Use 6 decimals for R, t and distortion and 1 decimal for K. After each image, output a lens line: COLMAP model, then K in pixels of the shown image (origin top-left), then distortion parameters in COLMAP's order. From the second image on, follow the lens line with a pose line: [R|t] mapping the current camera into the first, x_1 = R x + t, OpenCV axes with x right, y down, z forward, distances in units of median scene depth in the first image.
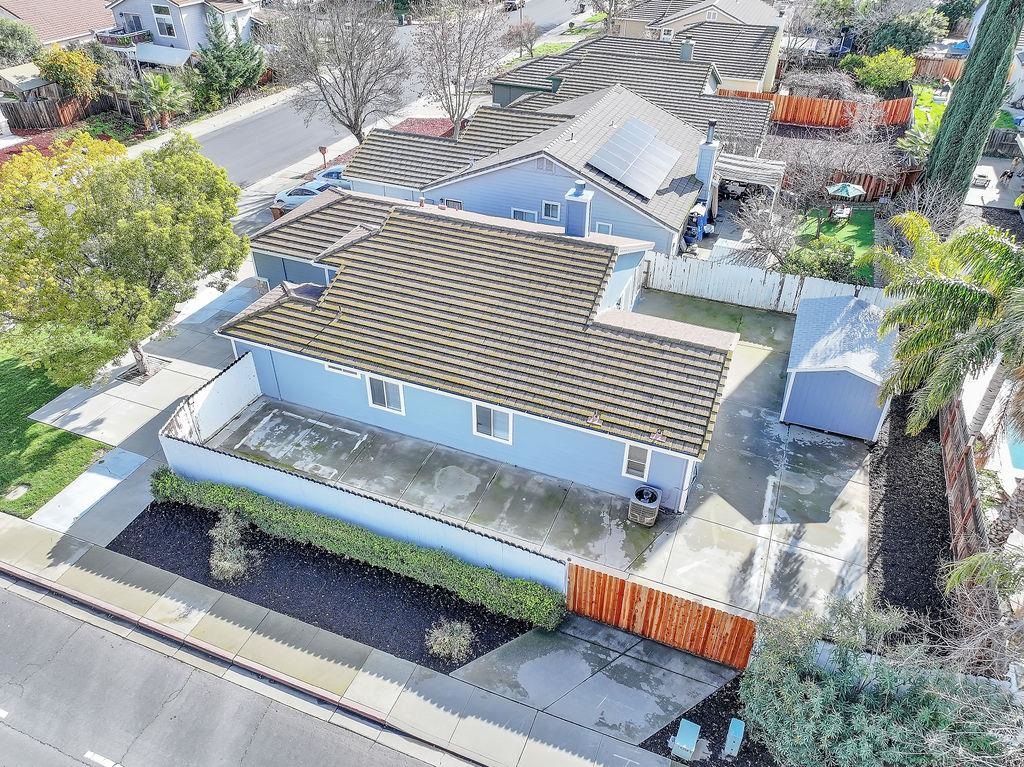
lens RADIAL K [[745.0, 0, 514.8], [0, 745.0, 379.6], [0, 0, 1]] dist [-0.009675, 0.026981]
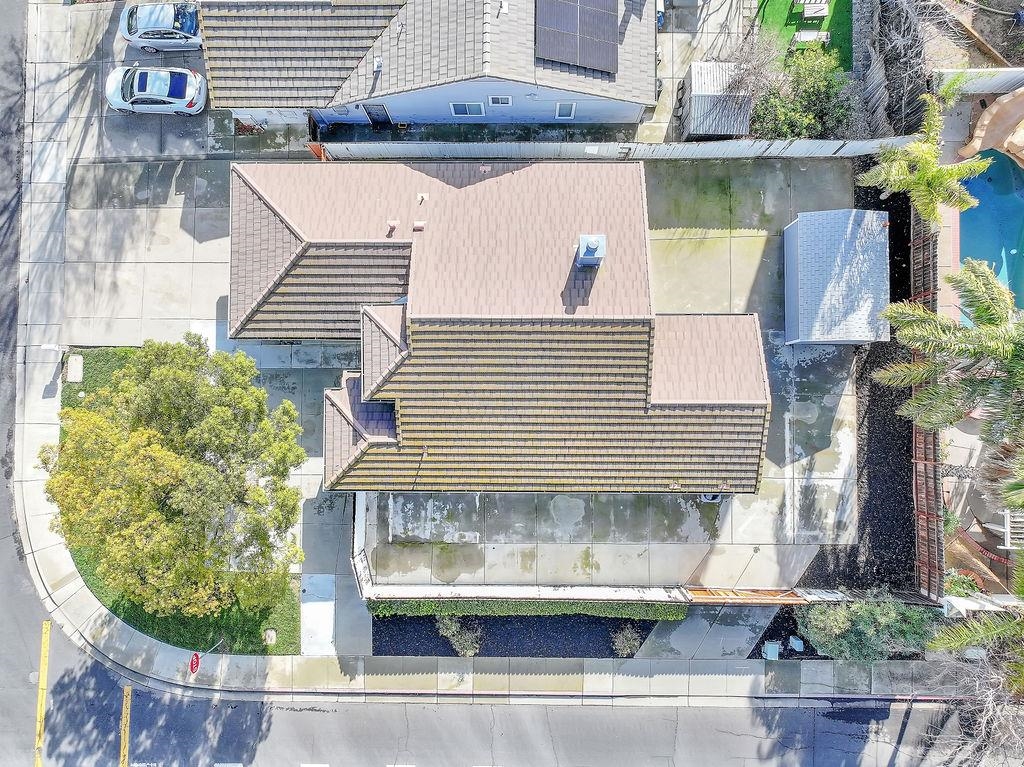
lens RADIAL K [[745.0, 0, 507.0], [0, 745.0, 378.5], [0, 0, 1]] dist [-0.009675, 0.026981]
pose [[0.927438, -0.373720, -0.013880, -0.074877], [0.240512, 0.567622, 0.787375, -1.109286], [-0.286379, -0.733579, 0.616318, 0.395072]]
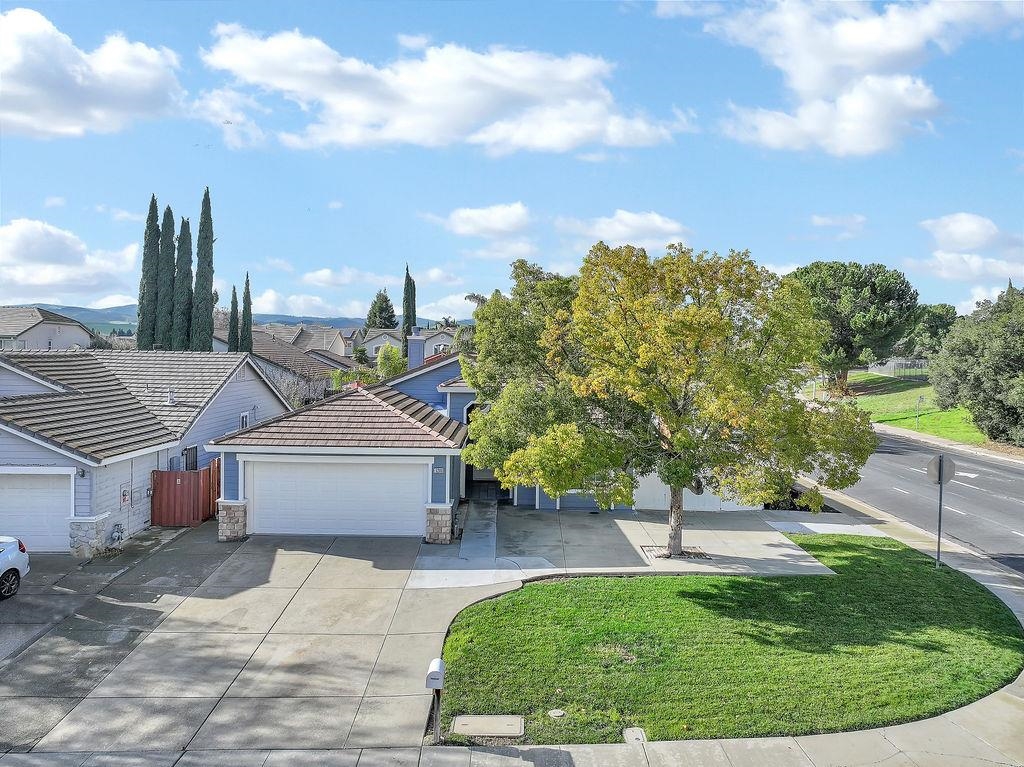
lens RADIAL K [[745.0, 0, 517.3], [0, 745.0, 382.4], [0, 0, 1]] dist [-0.009675, 0.026981]
pose [[-0.390208, -0.050960, 0.919315, -1.366629], [0.519444, 0.812210, 0.265503, -0.519297], [-0.760207, 0.581135, -0.290460, 1.540585]]
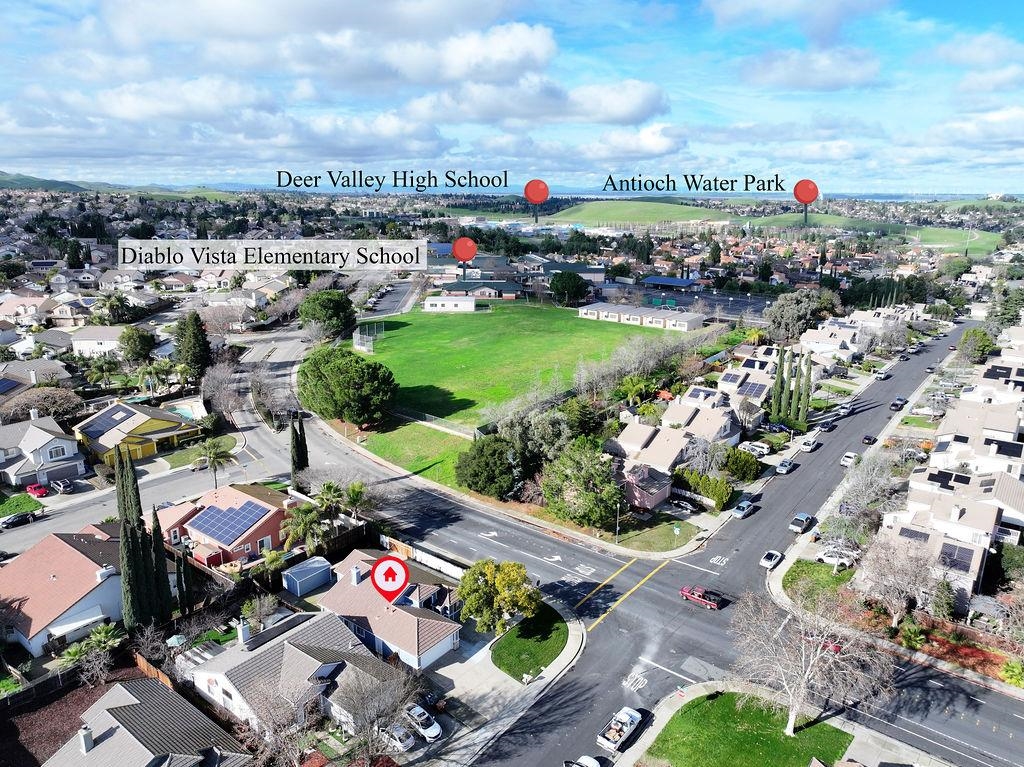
lens RADIAL K [[745.0, 0, 511.7], [0, 745.0, 381.0], [0, 0, 1]] dist [-0.009675, 0.026981]
pose [[-0.963980, -0.077247, 0.254512, -1.574265], [0.150271, 0.631365, 0.760787, -3.709638], [-0.219458, 0.771629, -0.597015, 2.560156]]
